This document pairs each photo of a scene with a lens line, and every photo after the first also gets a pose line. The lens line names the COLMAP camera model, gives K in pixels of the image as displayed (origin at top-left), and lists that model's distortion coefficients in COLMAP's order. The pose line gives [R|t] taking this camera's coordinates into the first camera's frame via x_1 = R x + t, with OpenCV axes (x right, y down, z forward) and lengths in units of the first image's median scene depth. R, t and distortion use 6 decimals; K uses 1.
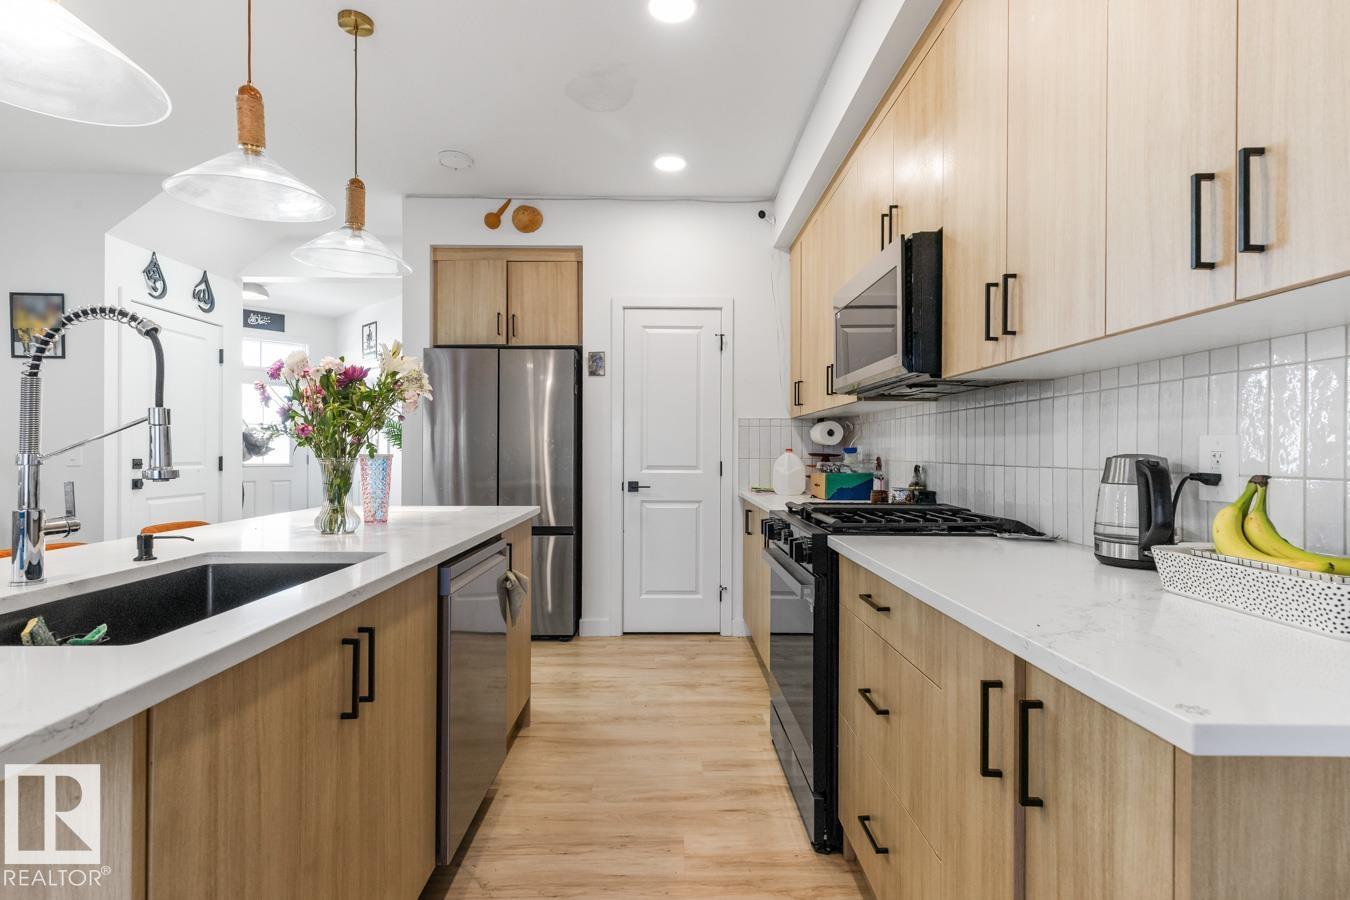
lens RADIAL K [[644.5, 0, 675.0], [0, 644.5, 450.0], [0, 0, 1]] dist [0.001797, -0.000017]
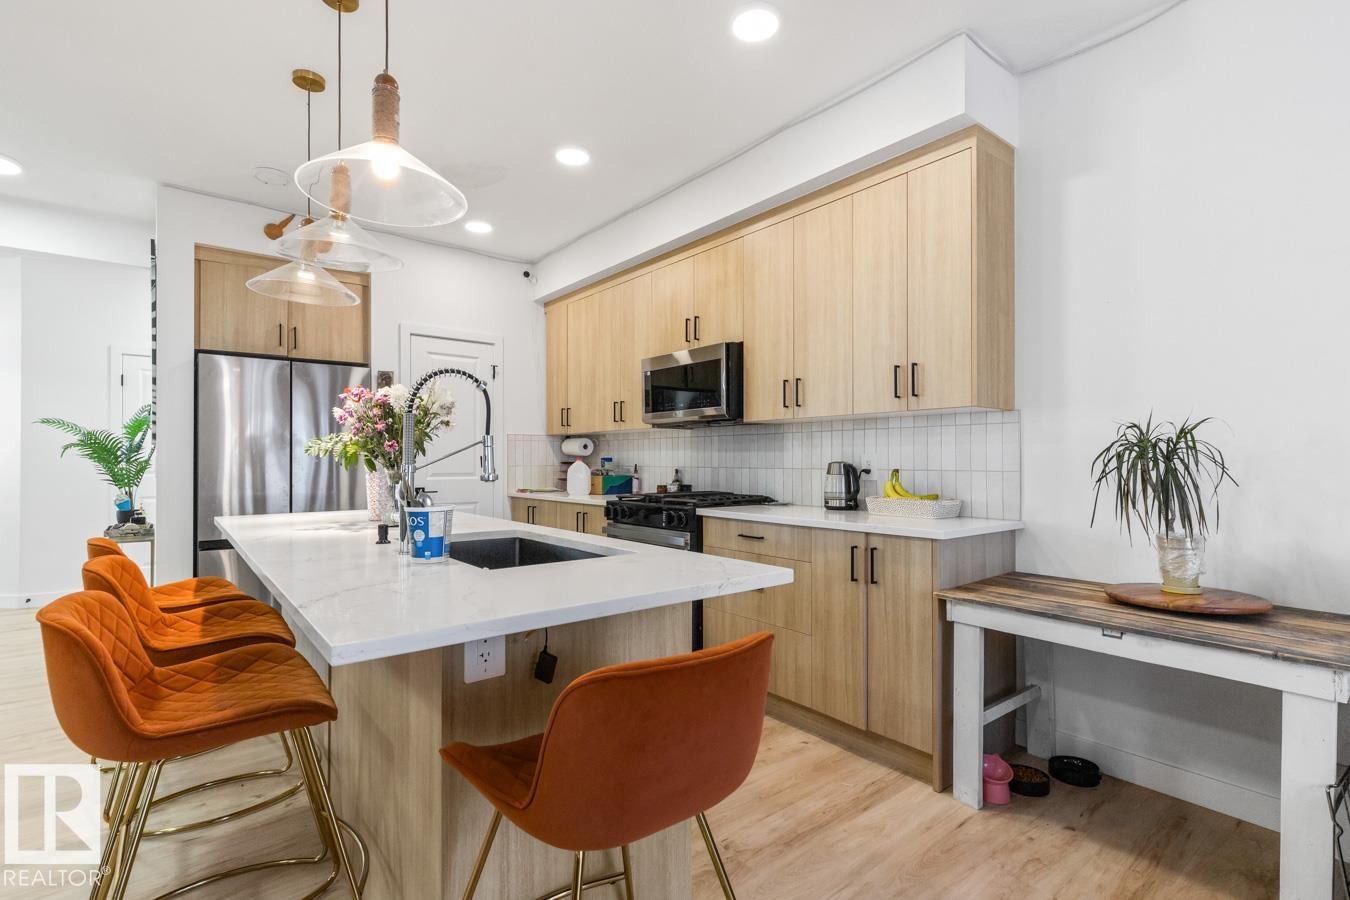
lens RADIAL K [[626.3, 0, 656.7], [0, 626.3, 454.8], [0, 0, 1]] dist [0.000298, -0.000190]
pose [[0.794688, 0.000629, 0.607018, -0.558499], [0.002240, 0.999990, -0.003967, -0.004975], [-0.607014, 0.004512, 0.794678, -0.185765]]
